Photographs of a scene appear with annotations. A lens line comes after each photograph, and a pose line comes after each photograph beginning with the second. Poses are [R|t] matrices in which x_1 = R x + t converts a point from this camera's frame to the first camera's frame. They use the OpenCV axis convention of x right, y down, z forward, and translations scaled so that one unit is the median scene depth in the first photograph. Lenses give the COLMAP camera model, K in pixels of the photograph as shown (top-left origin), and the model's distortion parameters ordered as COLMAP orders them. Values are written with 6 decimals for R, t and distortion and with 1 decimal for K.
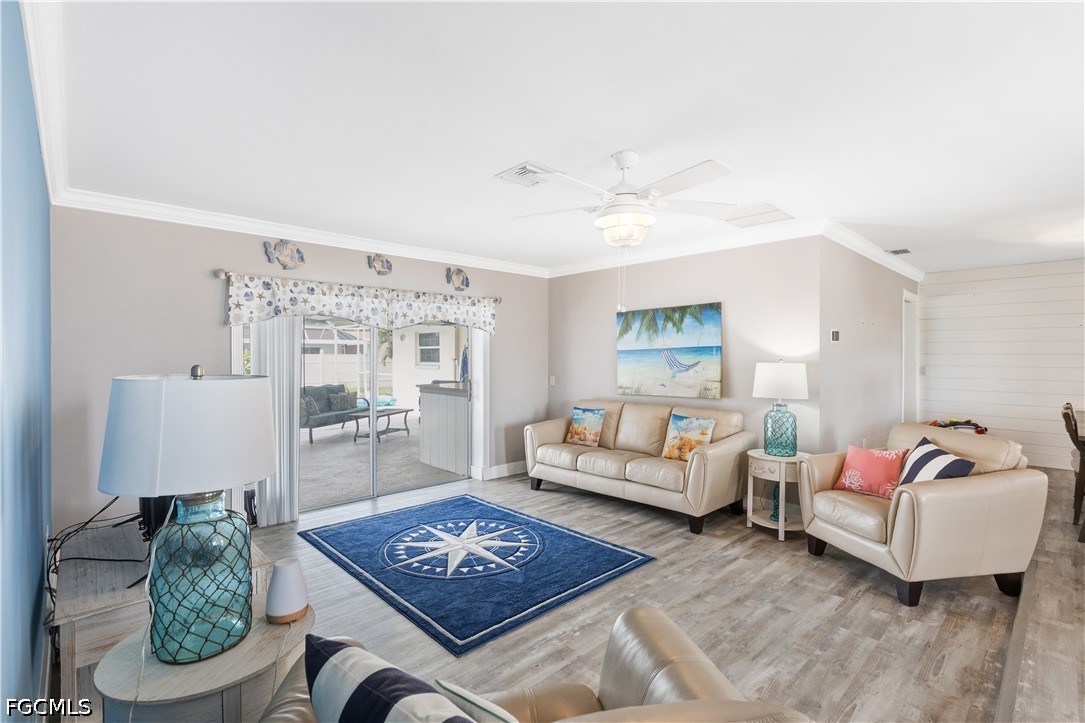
lens RADIAL K [[494.7, 0, 541.6], [0, 494.7, 356.0], [0, 0, 1]] dist [0.000475, 0.000576]
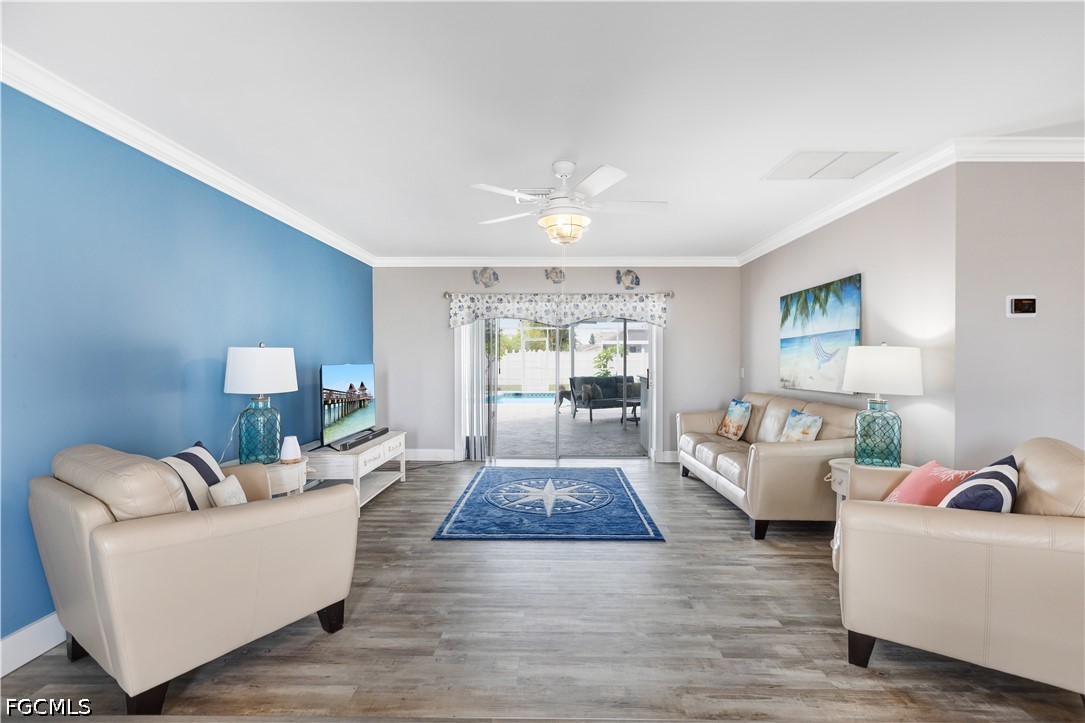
lens RADIAL K [[480.2, 0, 549.2], [0, 480.2, 361.4], [0, 0, 1]] dist [0.000094, 0.000200]
pose [[0.723511, 0.007947, -0.690267, 0.532573], [-0.001804, 0.999952, 0.009622, 0.025498], [0.690310, -0.005716, 0.723491, 0.095478]]
